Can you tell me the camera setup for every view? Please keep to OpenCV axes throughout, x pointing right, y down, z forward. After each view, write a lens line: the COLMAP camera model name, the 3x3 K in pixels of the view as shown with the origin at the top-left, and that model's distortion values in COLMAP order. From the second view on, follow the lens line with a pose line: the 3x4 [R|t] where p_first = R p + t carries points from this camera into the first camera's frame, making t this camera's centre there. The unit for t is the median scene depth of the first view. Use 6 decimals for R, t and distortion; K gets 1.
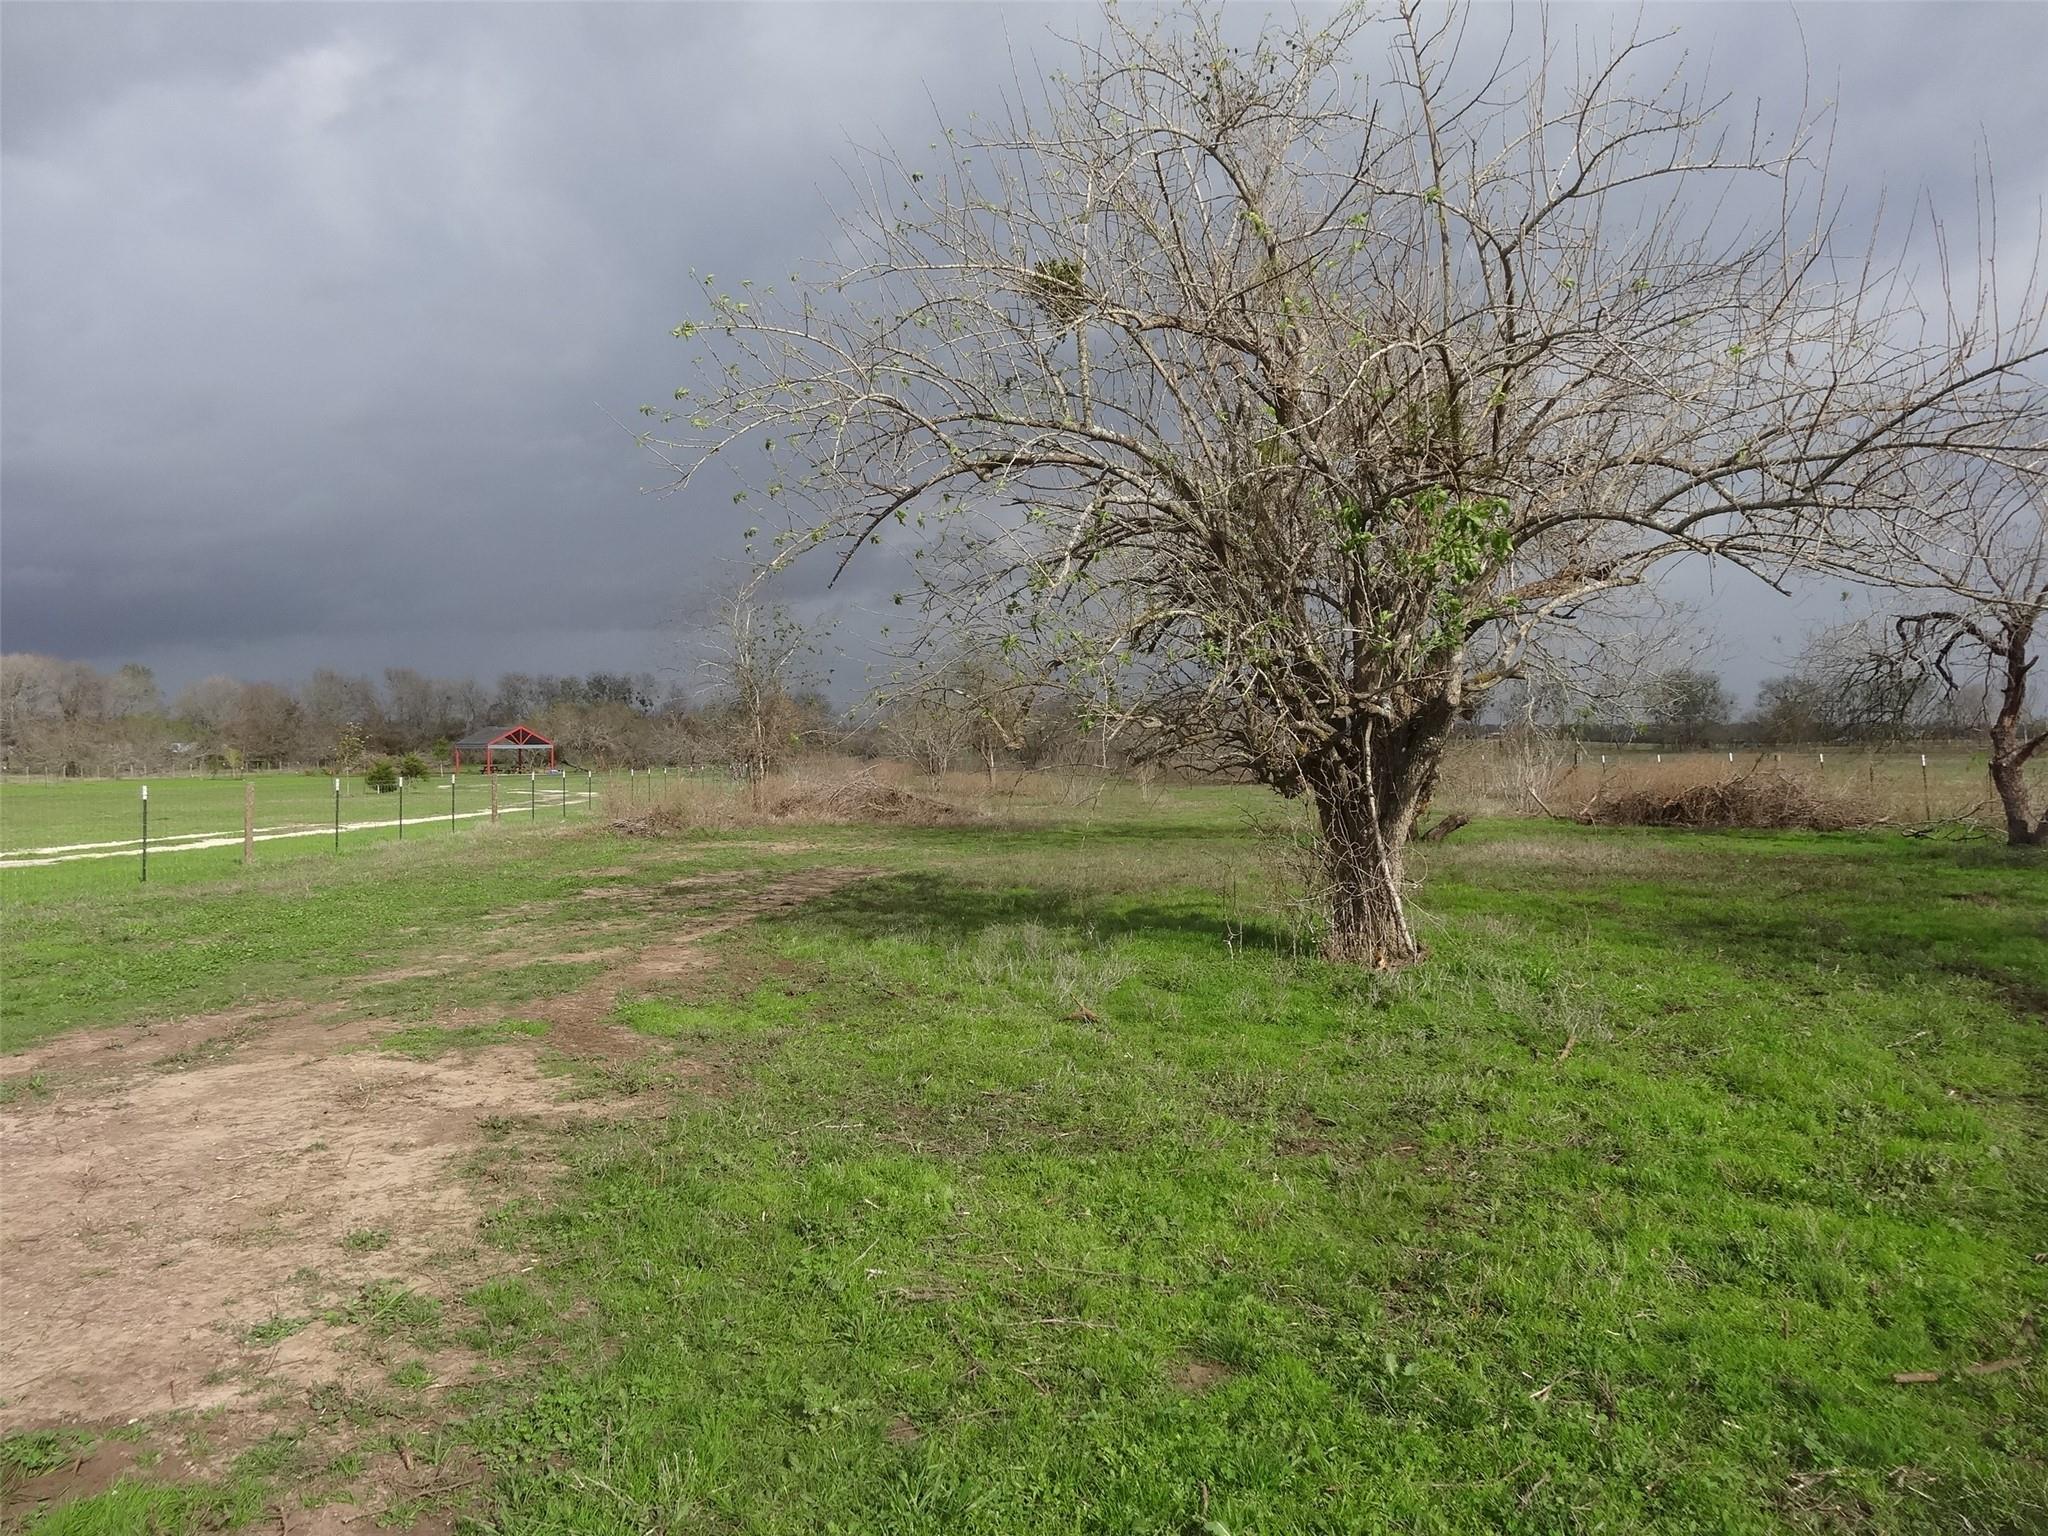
lens RADIAL K [[1531.9, 0, 1021.8], [0, 1531.9, 765.0], [0, 0, 1]] dist [-0.001923, -0.000718]
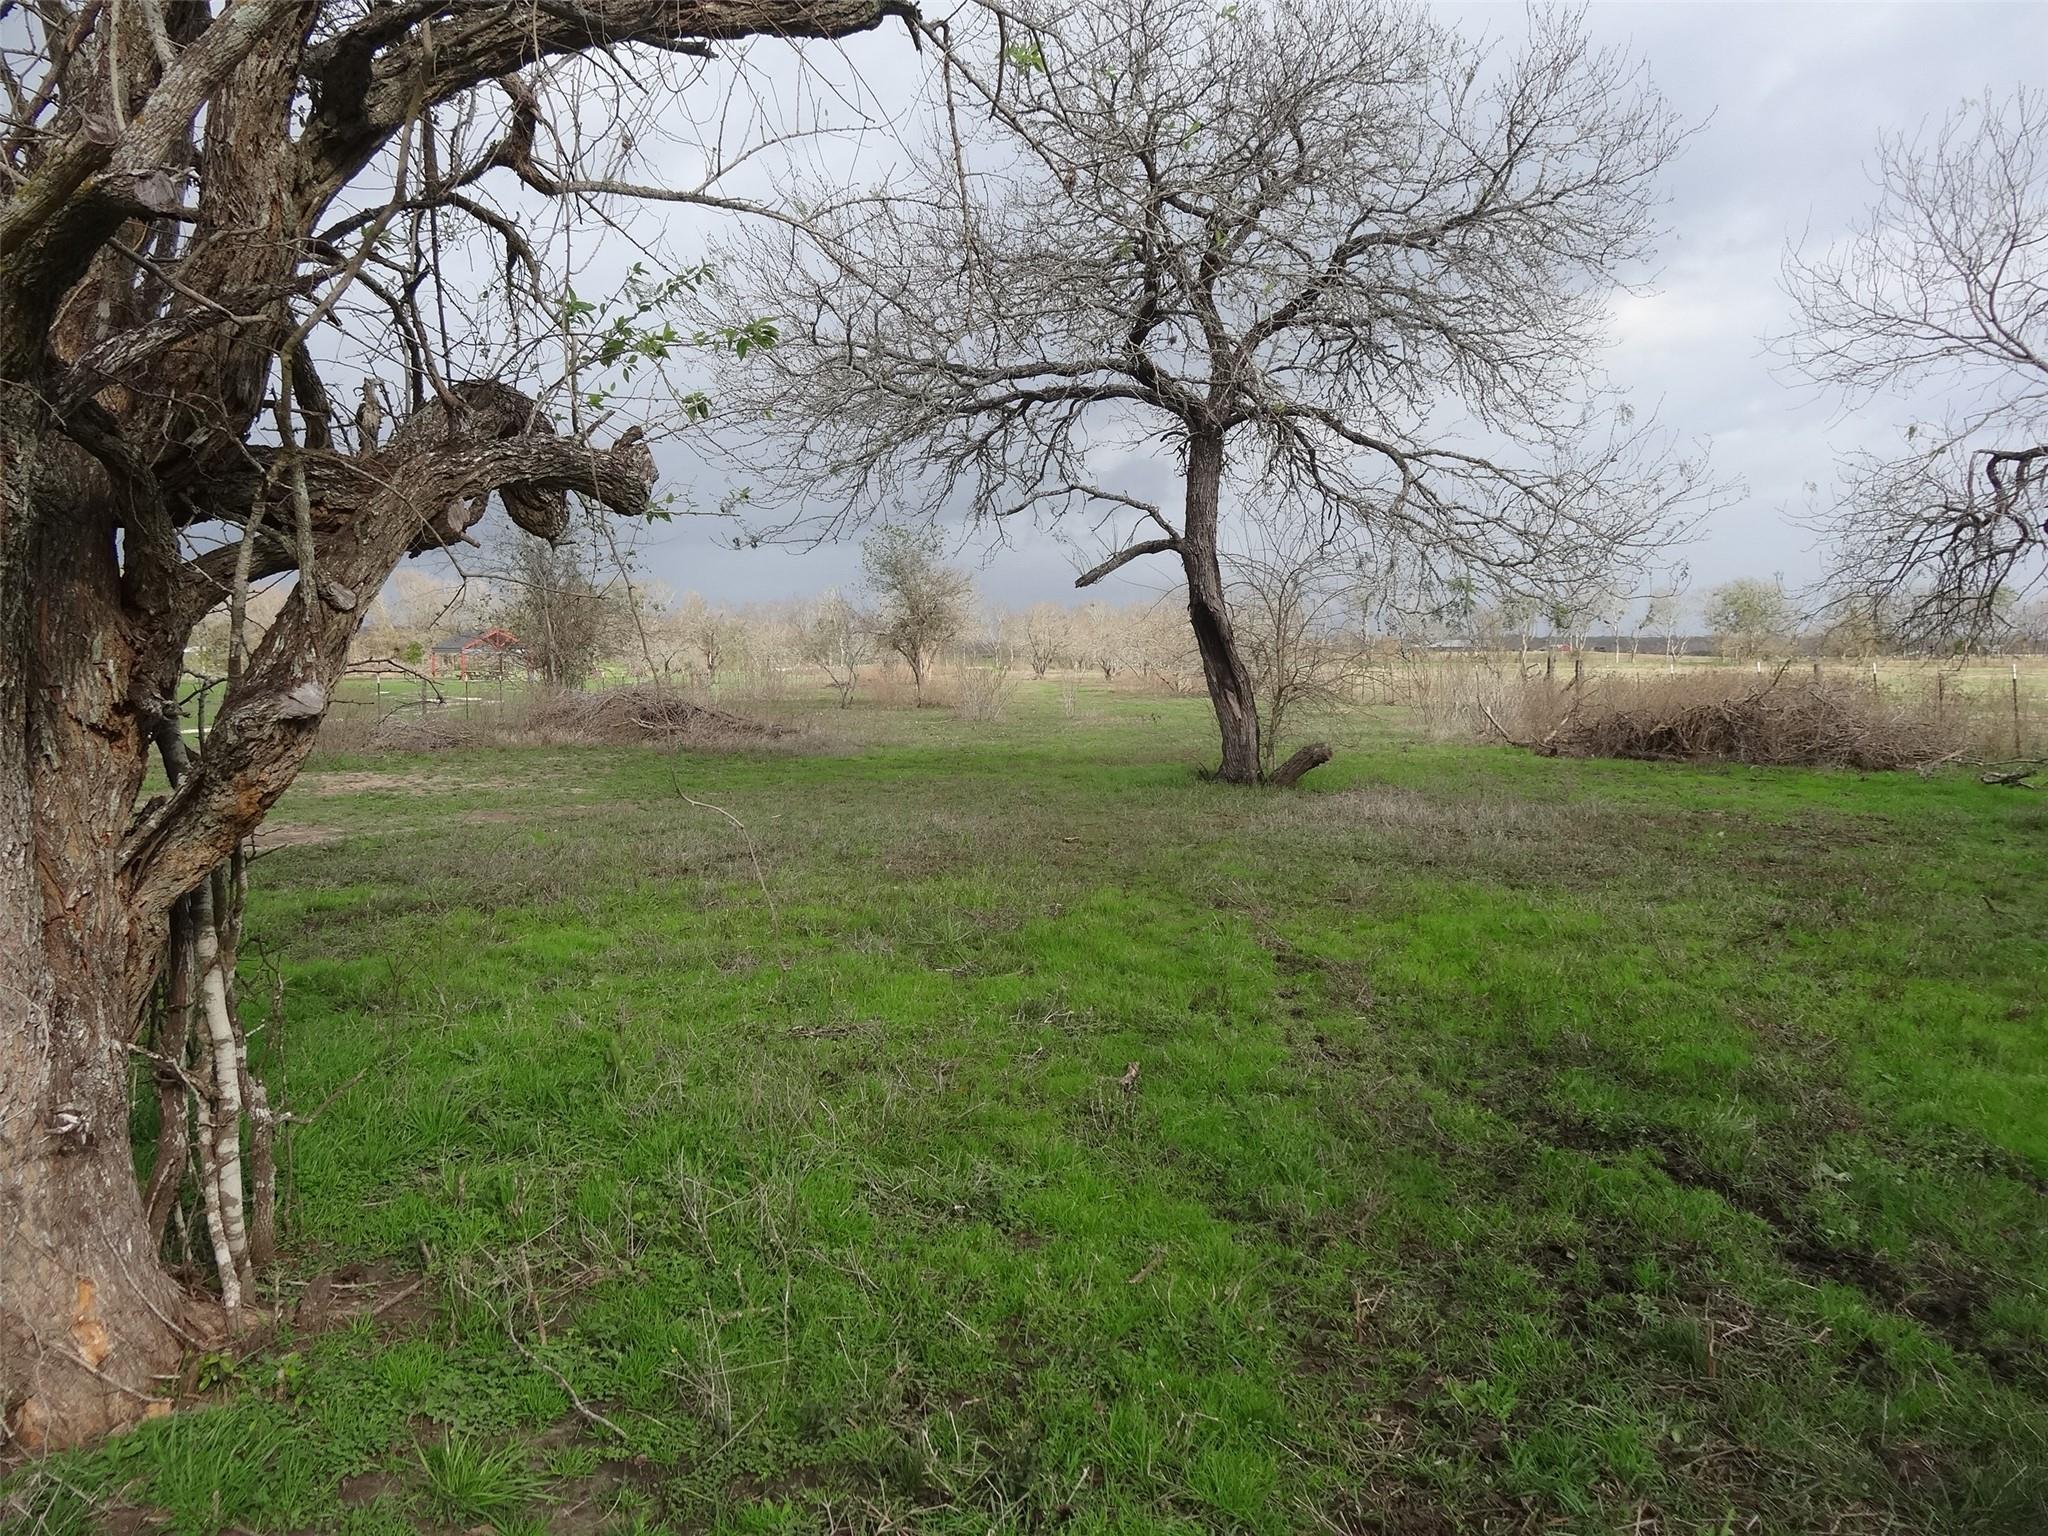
lens RADIAL K [[1531.9, 0, 1037.3], [0, 1531.9, 770.3], [0, 0, 1]] dist [-0.001923, -0.000718]
pose [[0.999720, 0.006972, -0.022631, 0.241003], [-0.005538, 0.998010, 0.062811, 0.001215], [0.023024, -0.062668, 0.997769, 0.440148]]
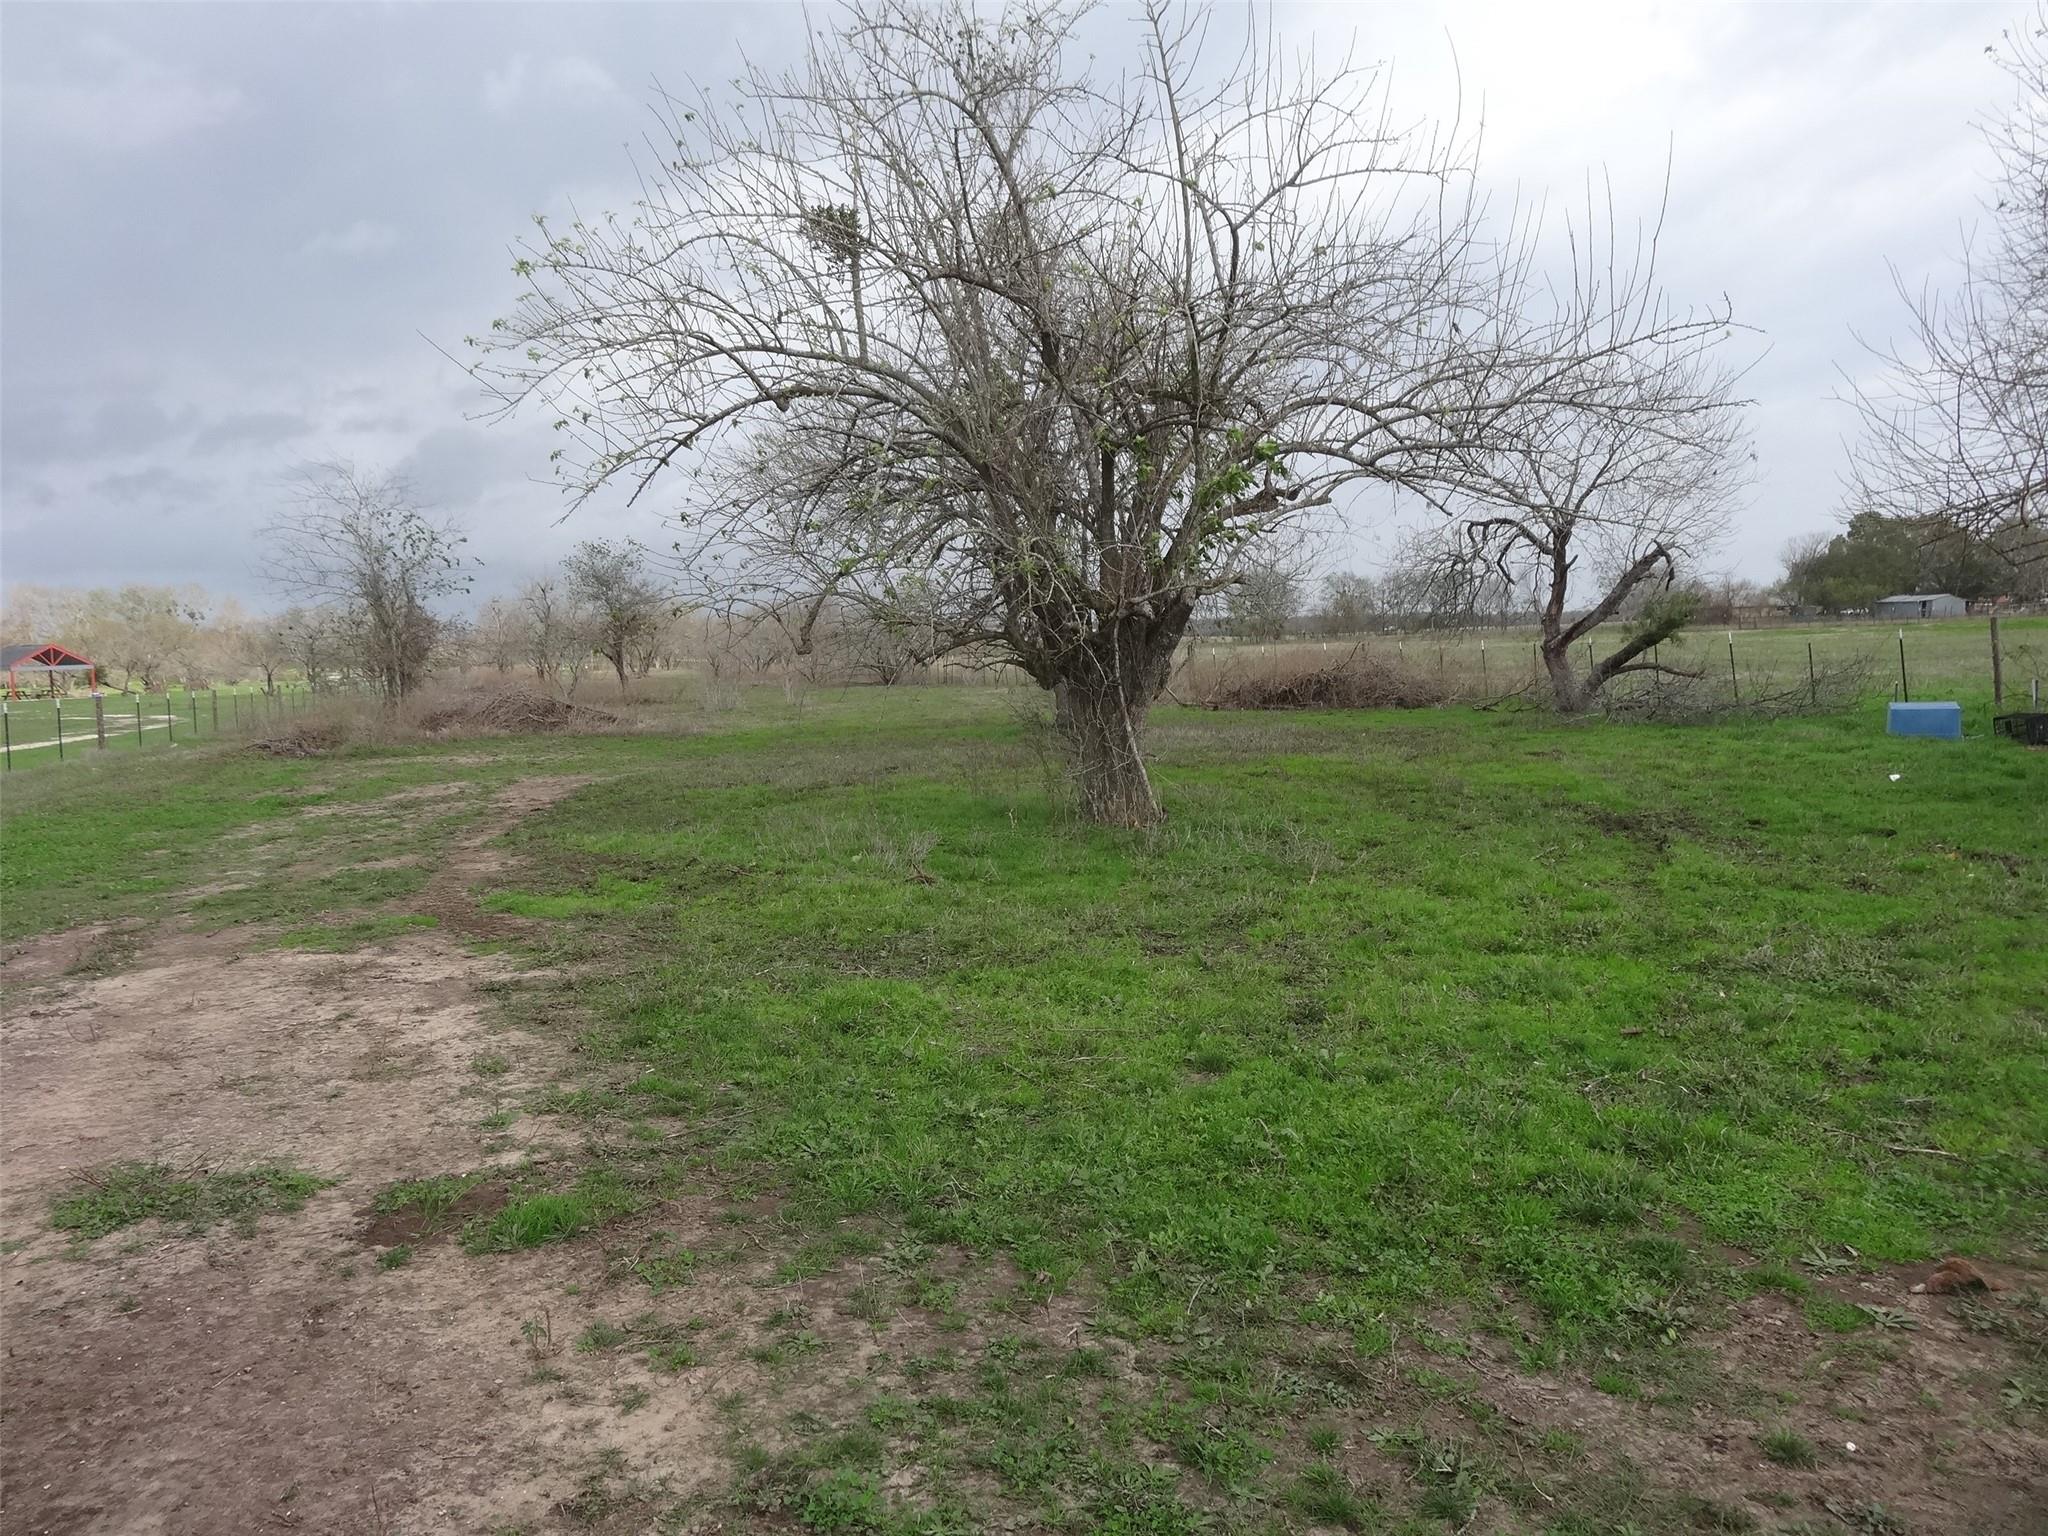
lens RADIAL K [[1531.9, 0, 1029.6], [0, 1531.9, 765.0], [0, 0, 1]] dist [-0.001923, -0.000718]
pose [[0.965299, -0.044160, 0.257387, -0.084201], [0.027720, 0.997357, 0.067155, 0.000453], [-0.259672, -0.057690, 0.963972, -0.071223]]
